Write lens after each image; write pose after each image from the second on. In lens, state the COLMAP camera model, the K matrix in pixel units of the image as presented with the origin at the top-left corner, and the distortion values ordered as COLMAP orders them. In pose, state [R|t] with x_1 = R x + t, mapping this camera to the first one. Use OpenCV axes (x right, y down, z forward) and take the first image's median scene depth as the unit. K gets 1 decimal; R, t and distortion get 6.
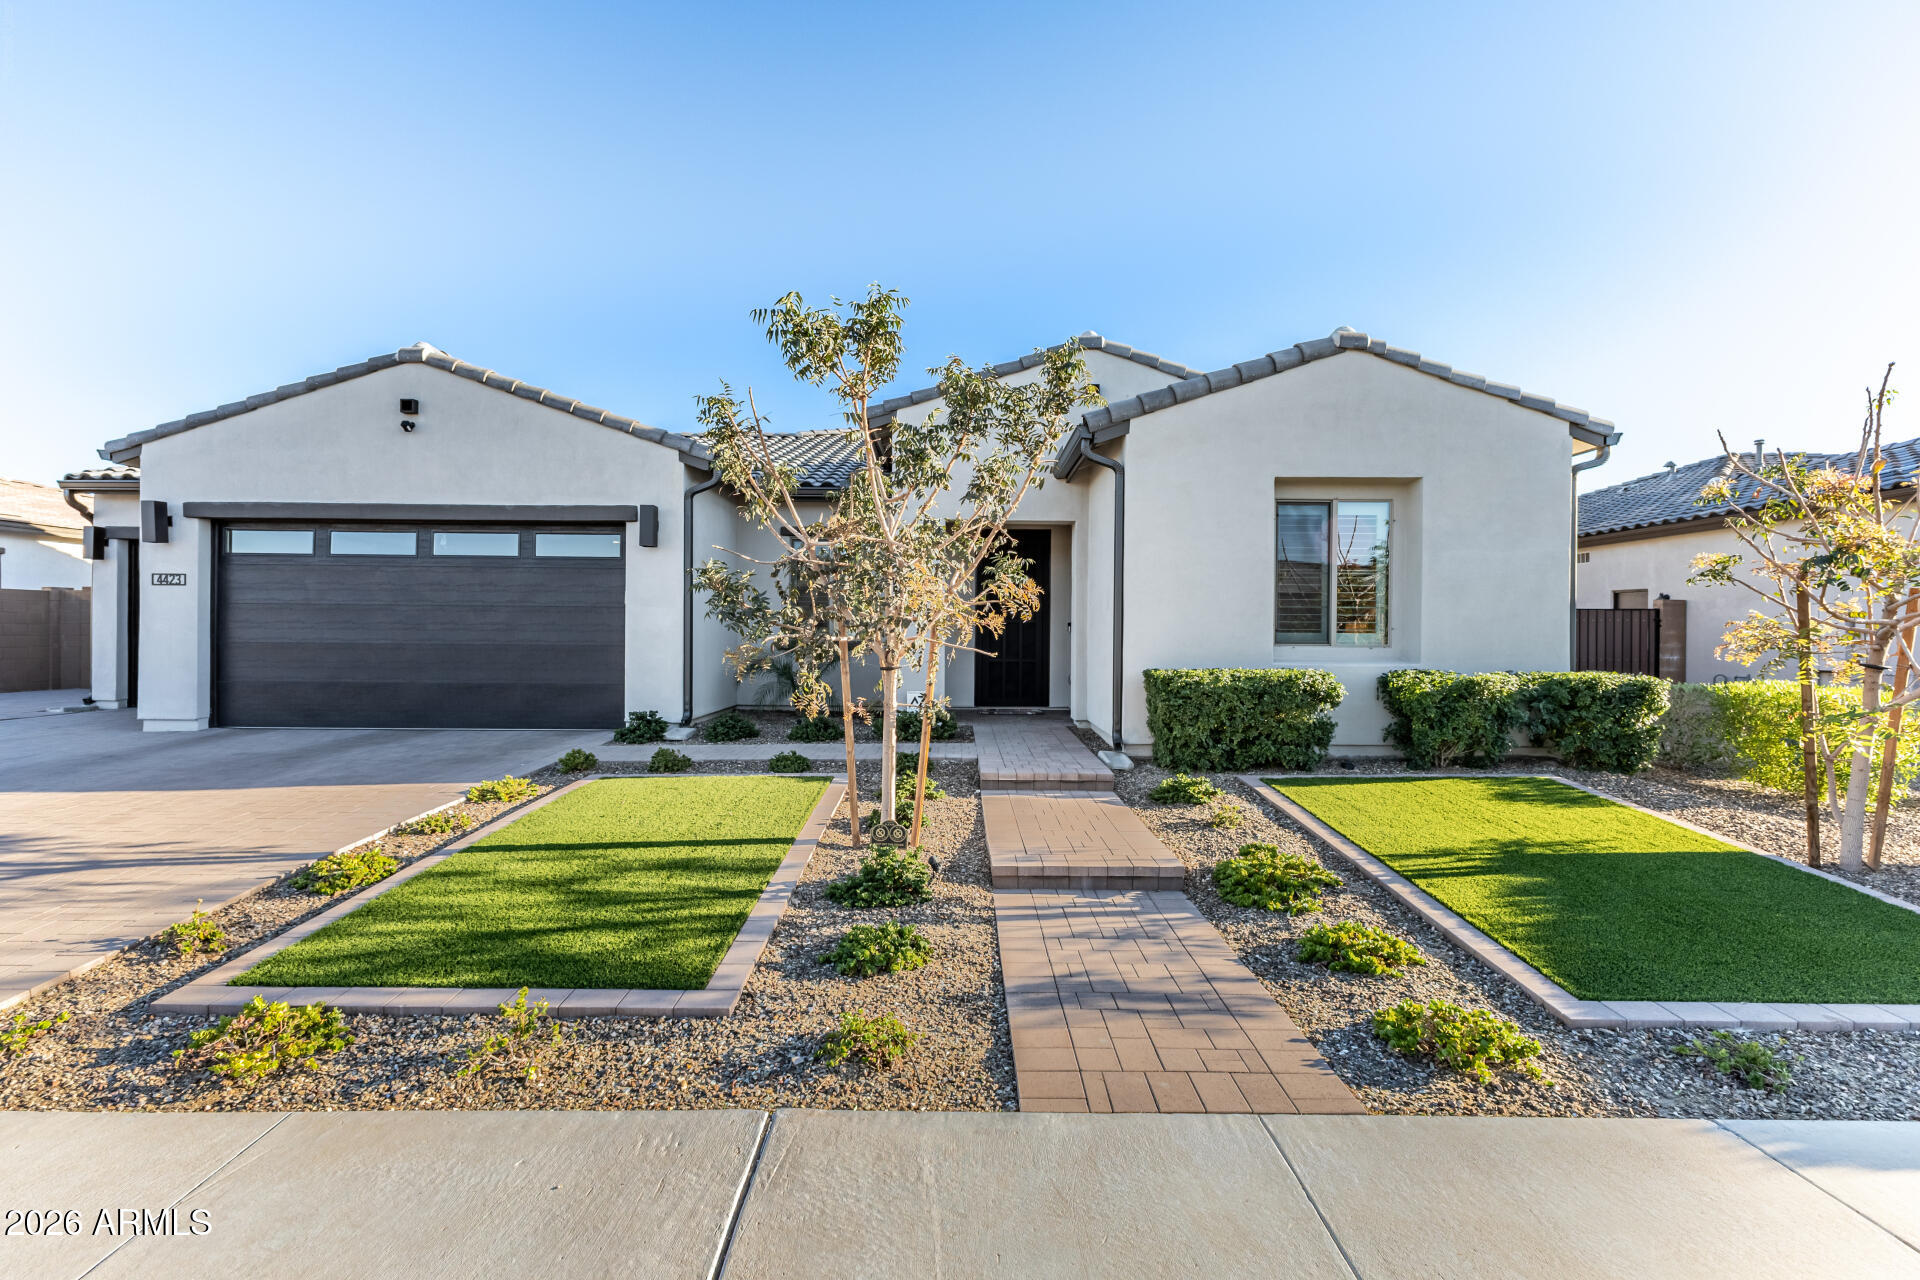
lens RADIAL K [[825.4, 0, 960.4], [0, 825.4, 633.7], [0, 0, 1]] dist [0.005575, -0.000216]
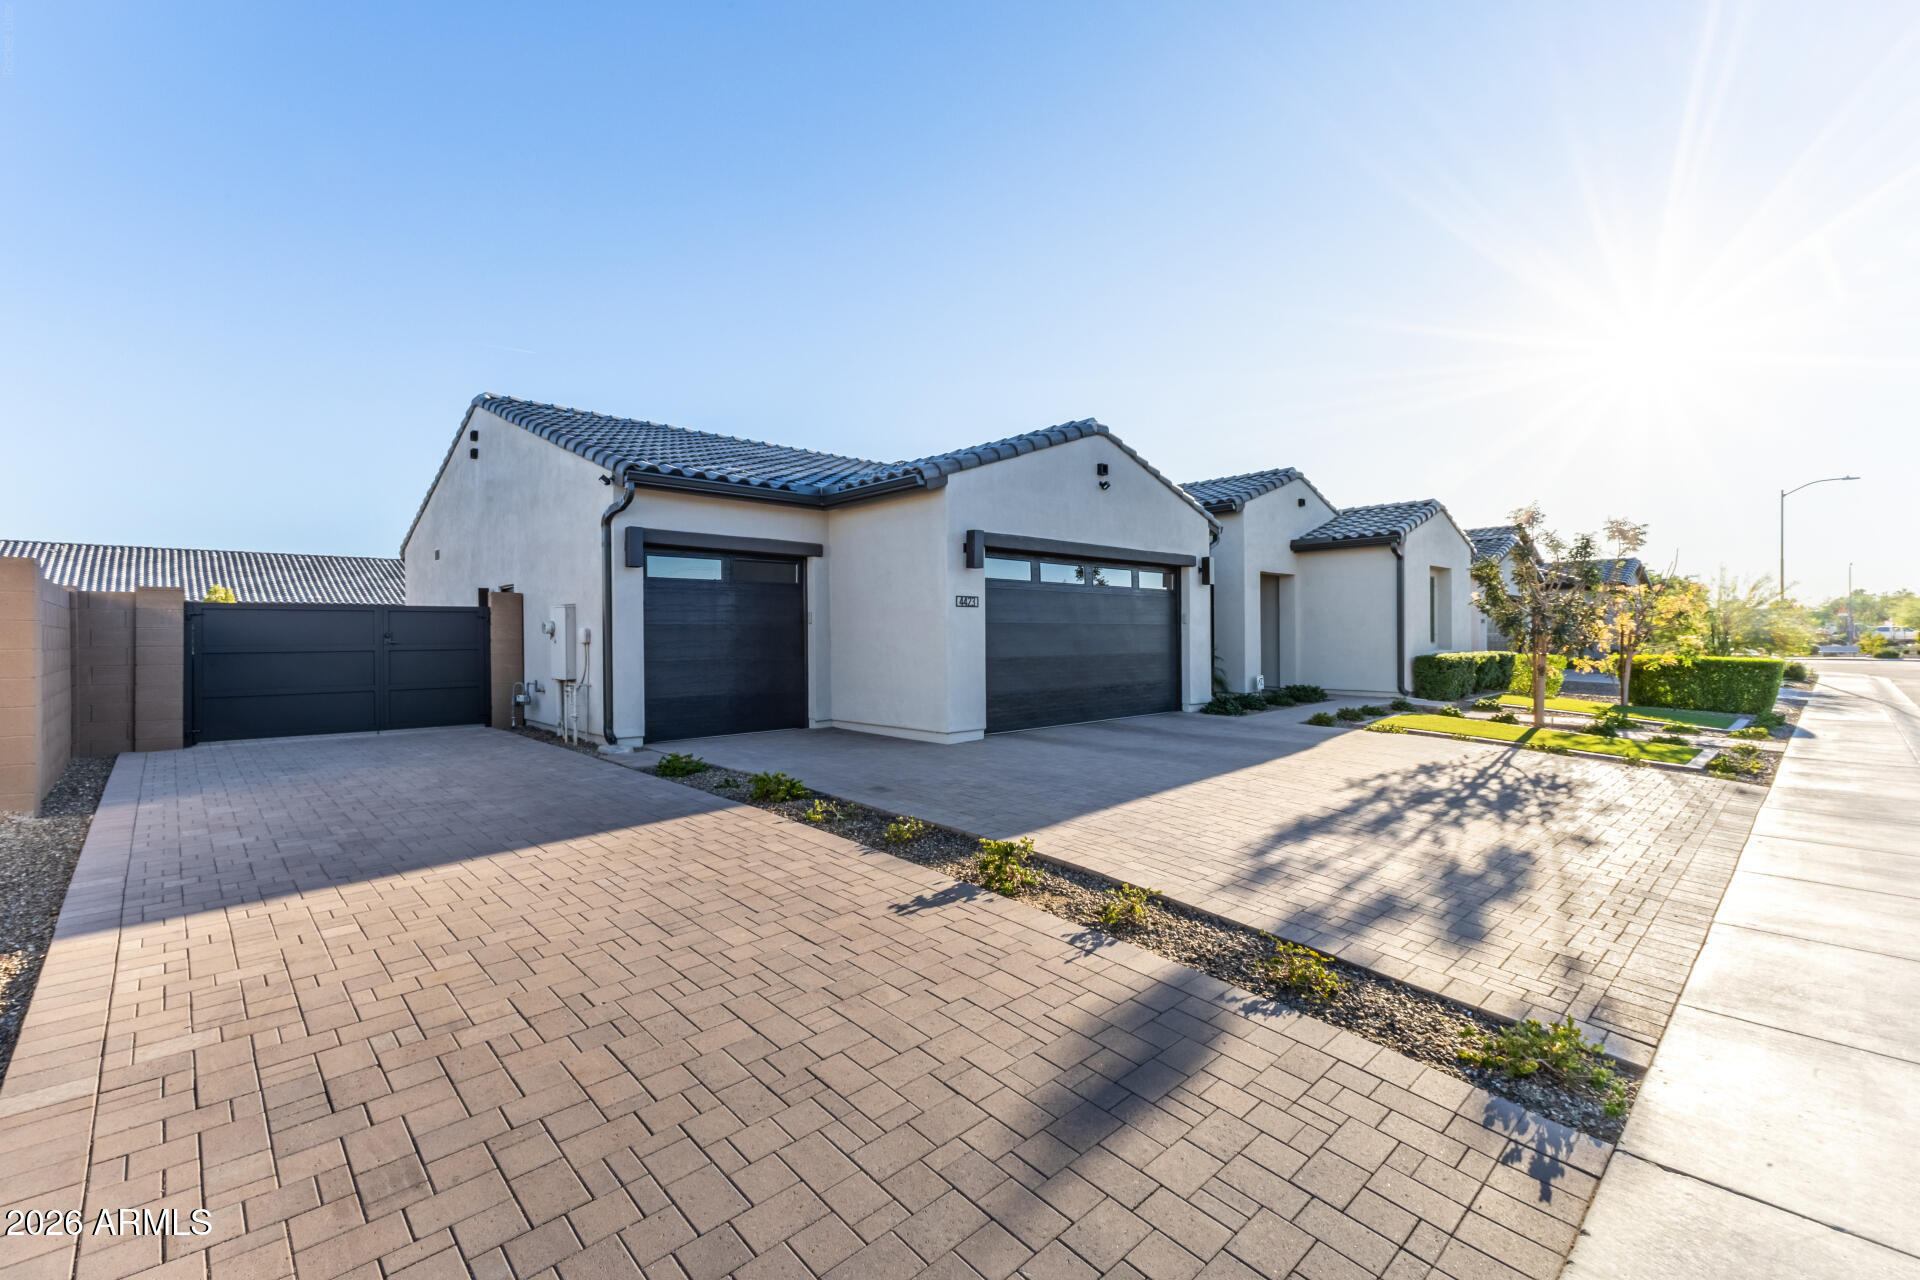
lens RADIAL K [[825.4, 0, 960.4], [0, 825.4, 633.7], [0, 0, 1]] dist [0.005575, -0.000216]
pose [[0.724750, -0.008726, 0.688957, -1.692130], [0.017359, 0.999834, -0.005598, -0.017671], [-0.688793, 0.016017, 0.724781, 0.228190]]
